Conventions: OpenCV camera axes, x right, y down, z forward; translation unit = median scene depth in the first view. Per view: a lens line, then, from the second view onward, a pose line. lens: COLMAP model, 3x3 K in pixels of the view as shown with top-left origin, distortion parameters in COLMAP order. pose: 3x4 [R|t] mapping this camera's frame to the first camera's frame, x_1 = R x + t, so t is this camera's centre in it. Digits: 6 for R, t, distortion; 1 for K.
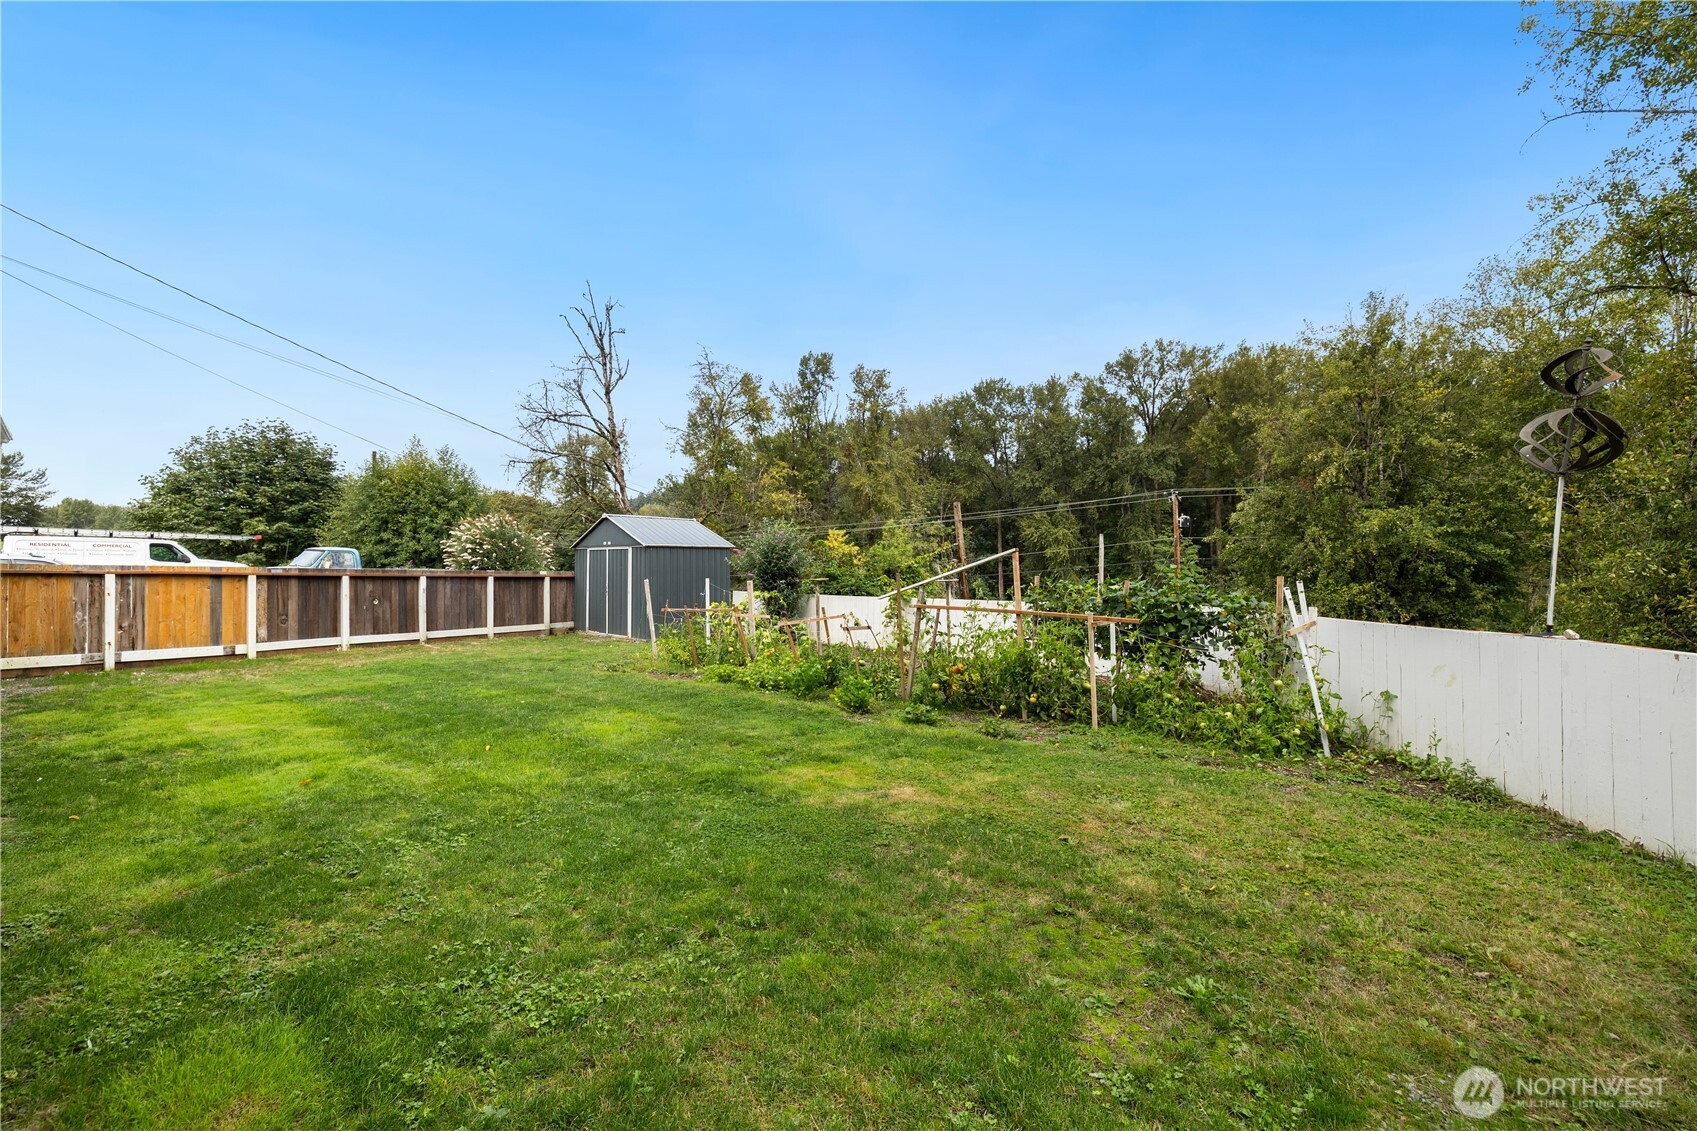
lens RADIAL K [[841.3, 0, 854.5], [0, 841.3, 566.5], [0, 0, 1]] dist [0.002274, 0.000061]
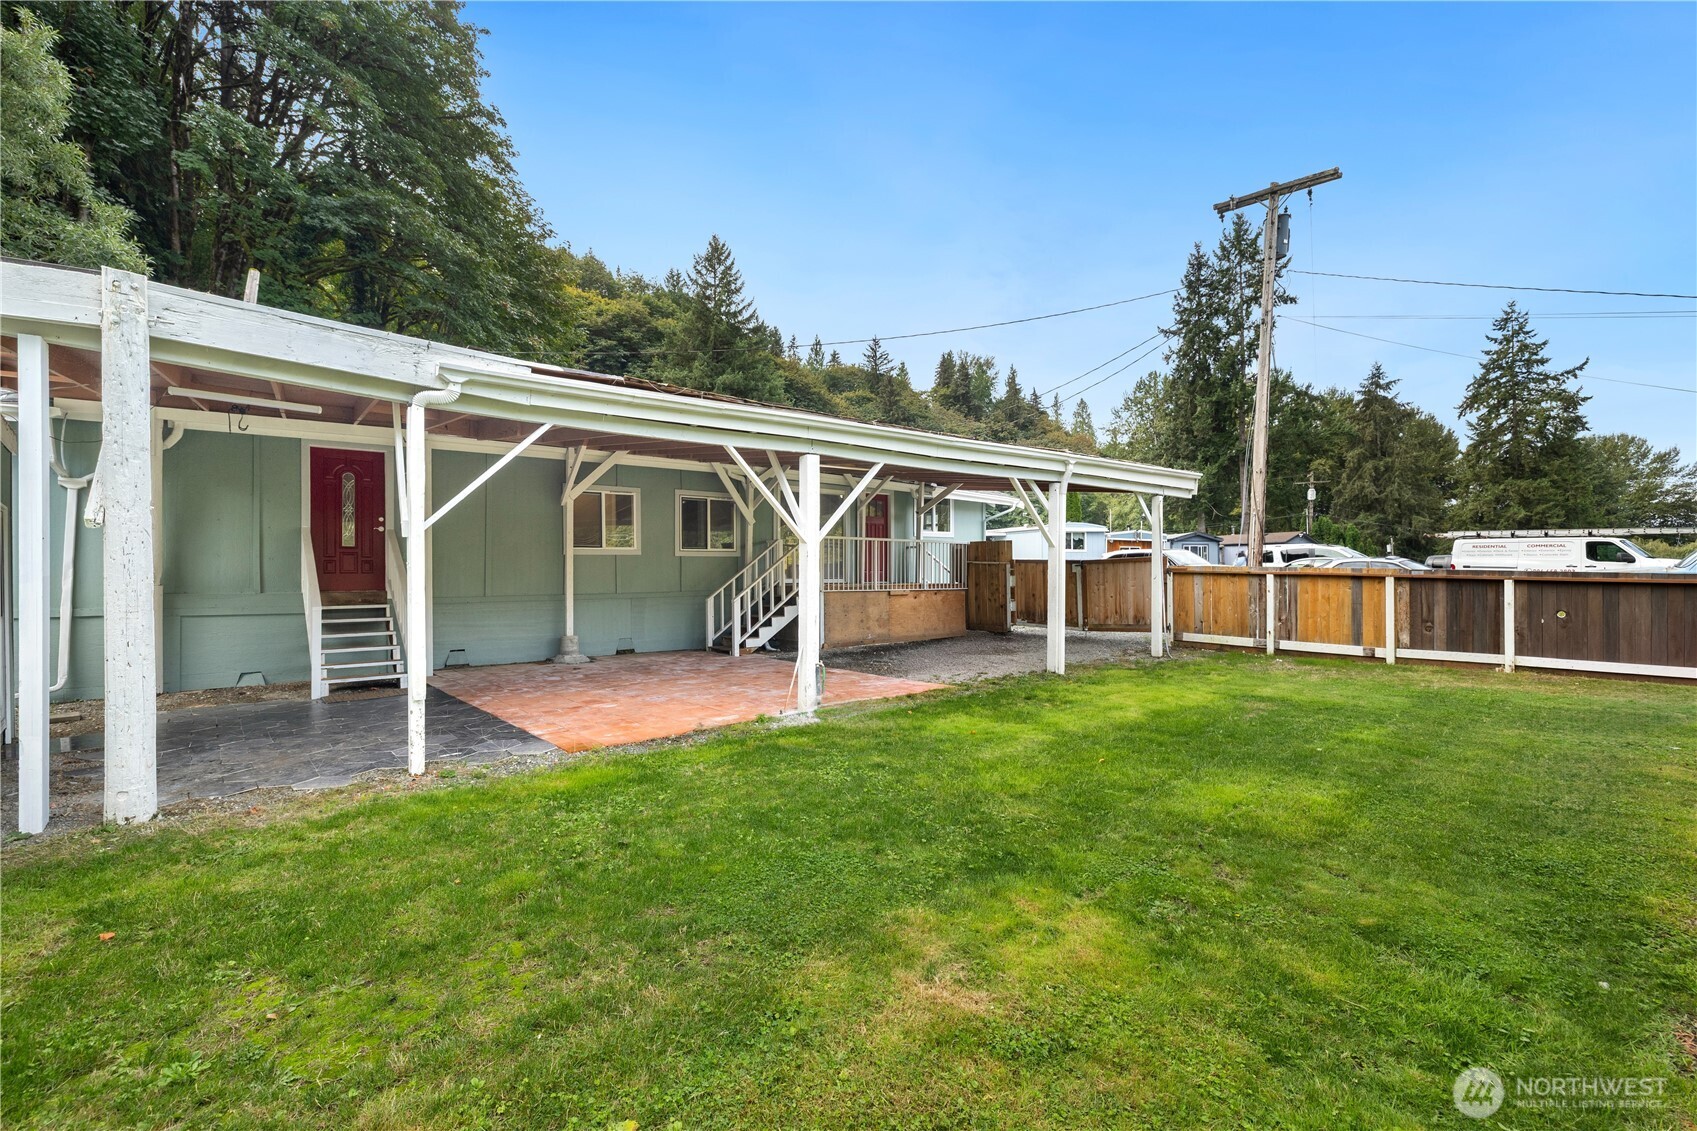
lens RADIAL K [[841.3, 0, 859.8], [0, 841.3, 567.4], [0, 0, 1]] dist [0.002274, 0.000061]
pose [[-0.319244, 0.000660, -0.947672, 0.381390], [0.001846, 0.999998, 0.000075, -0.001469], [0.947671, -0.001725, -0.319245, 0.732271]]
